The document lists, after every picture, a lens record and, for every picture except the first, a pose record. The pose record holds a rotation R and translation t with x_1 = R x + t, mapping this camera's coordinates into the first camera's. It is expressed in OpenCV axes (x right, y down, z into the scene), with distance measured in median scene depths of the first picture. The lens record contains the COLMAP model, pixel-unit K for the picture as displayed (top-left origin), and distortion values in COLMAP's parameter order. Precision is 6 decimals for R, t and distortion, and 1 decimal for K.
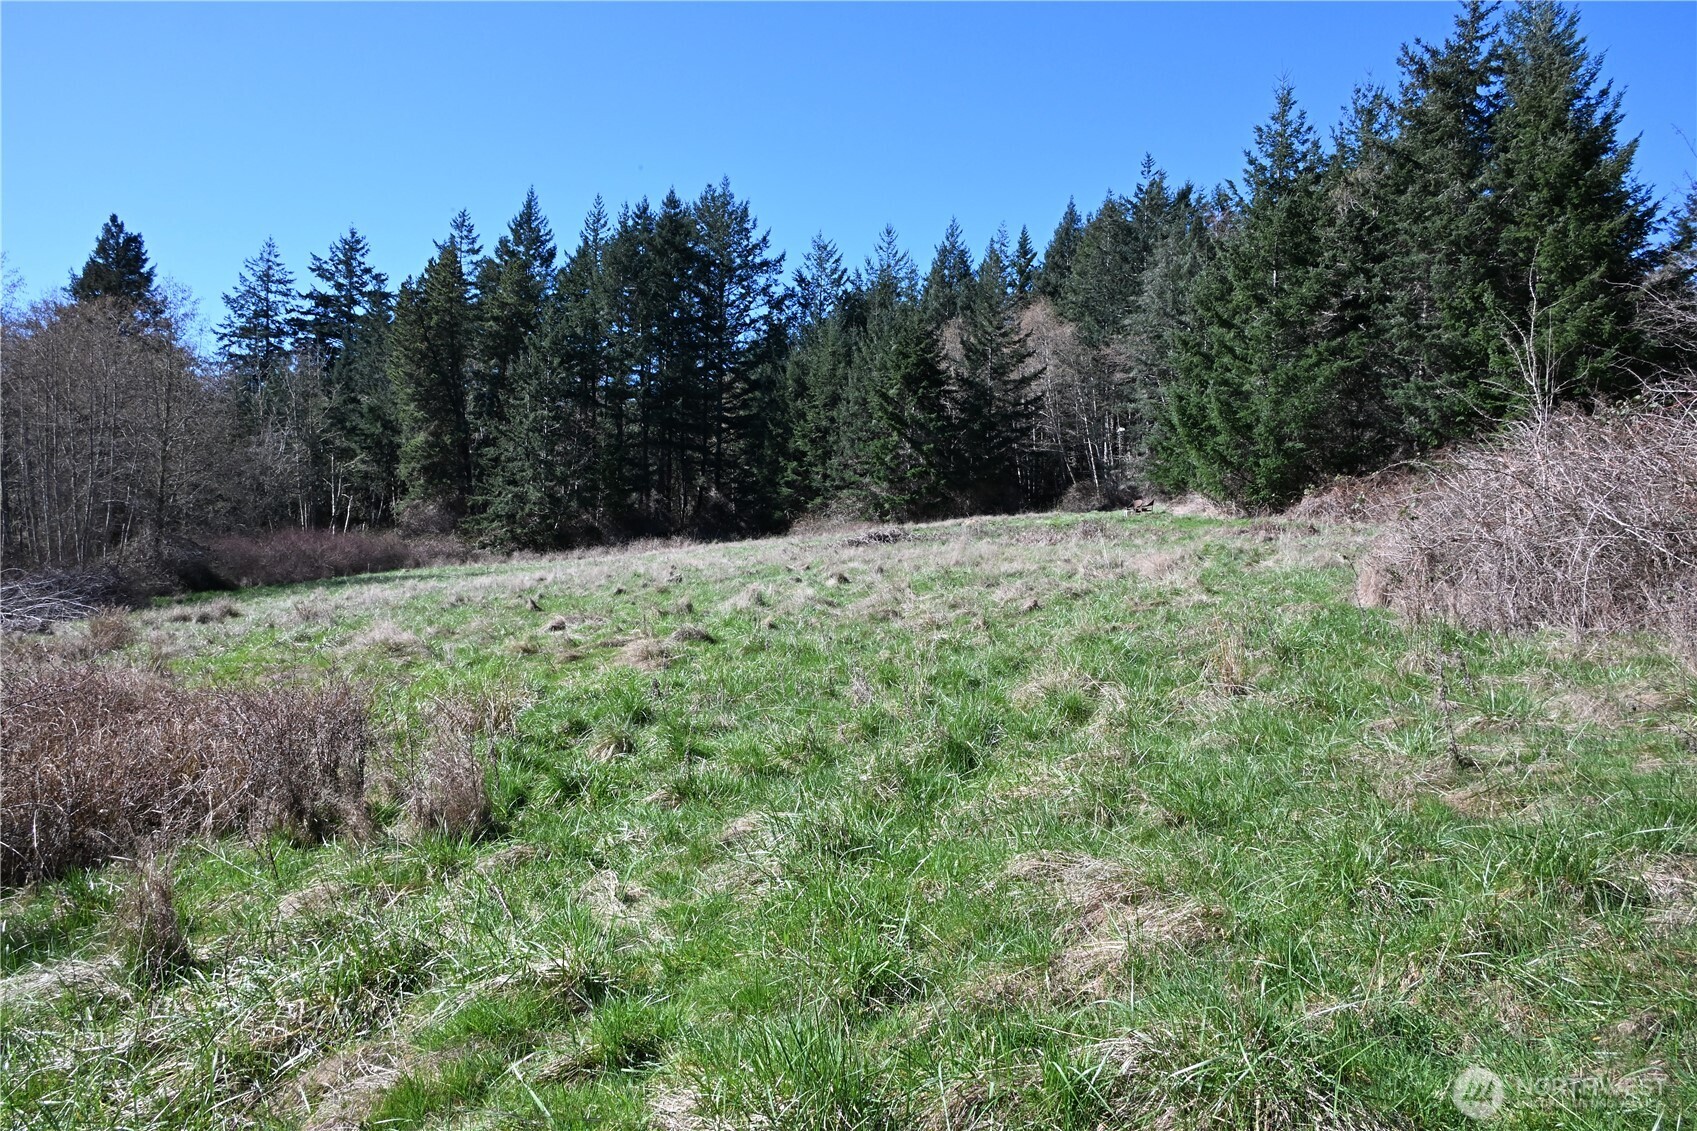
lens RADIAL K [[1146.9, 0, 872.8], [0, 1146.9, 567.2], [0, 0, 1]] dist [-0.005217, 0.003324]
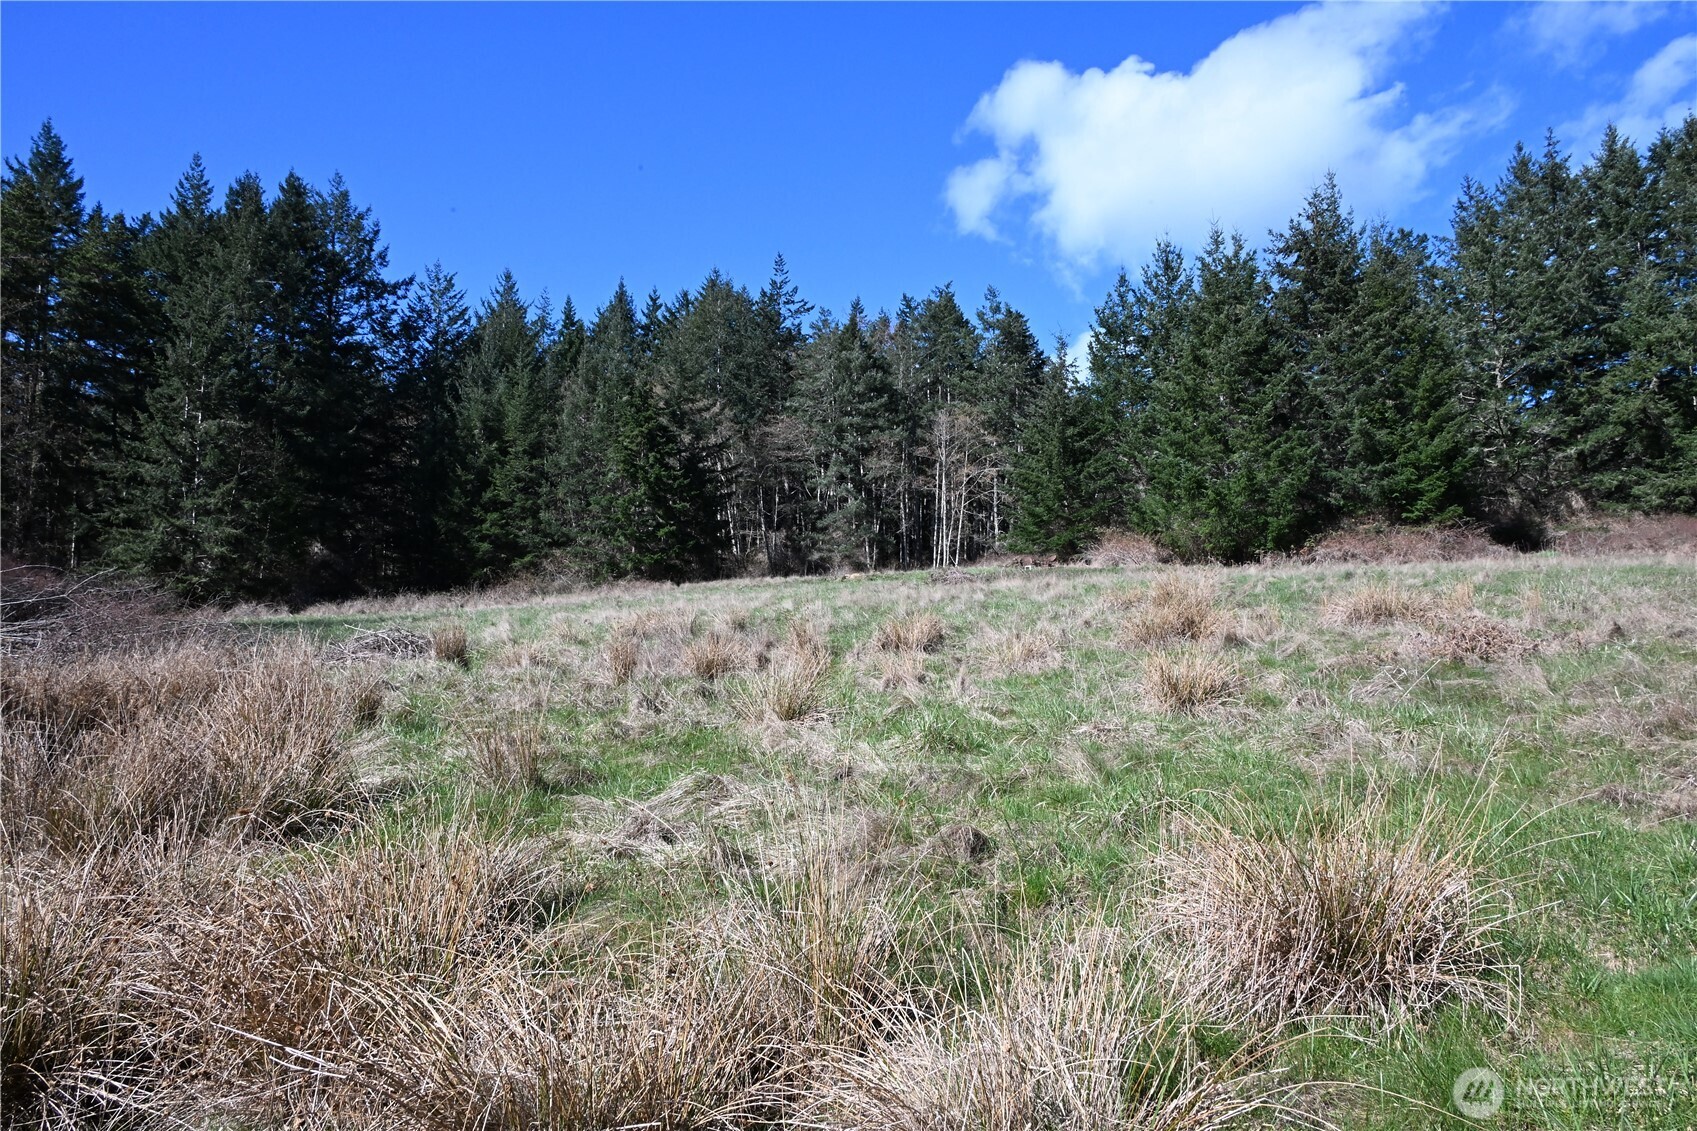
lens RADIAL K [[1146.9, 0, 872.8], [0, 1146.9, 567.2], [0, 0, 1]] dist [-0.005217, 0.003324]
pose [[0.729811, 0.029920, 0.682994, -0.424274], [0.035326, 0.996057, -0.081383, 0.029255], [-0.682736, 0.083521, 0.725876, 0.153657]]
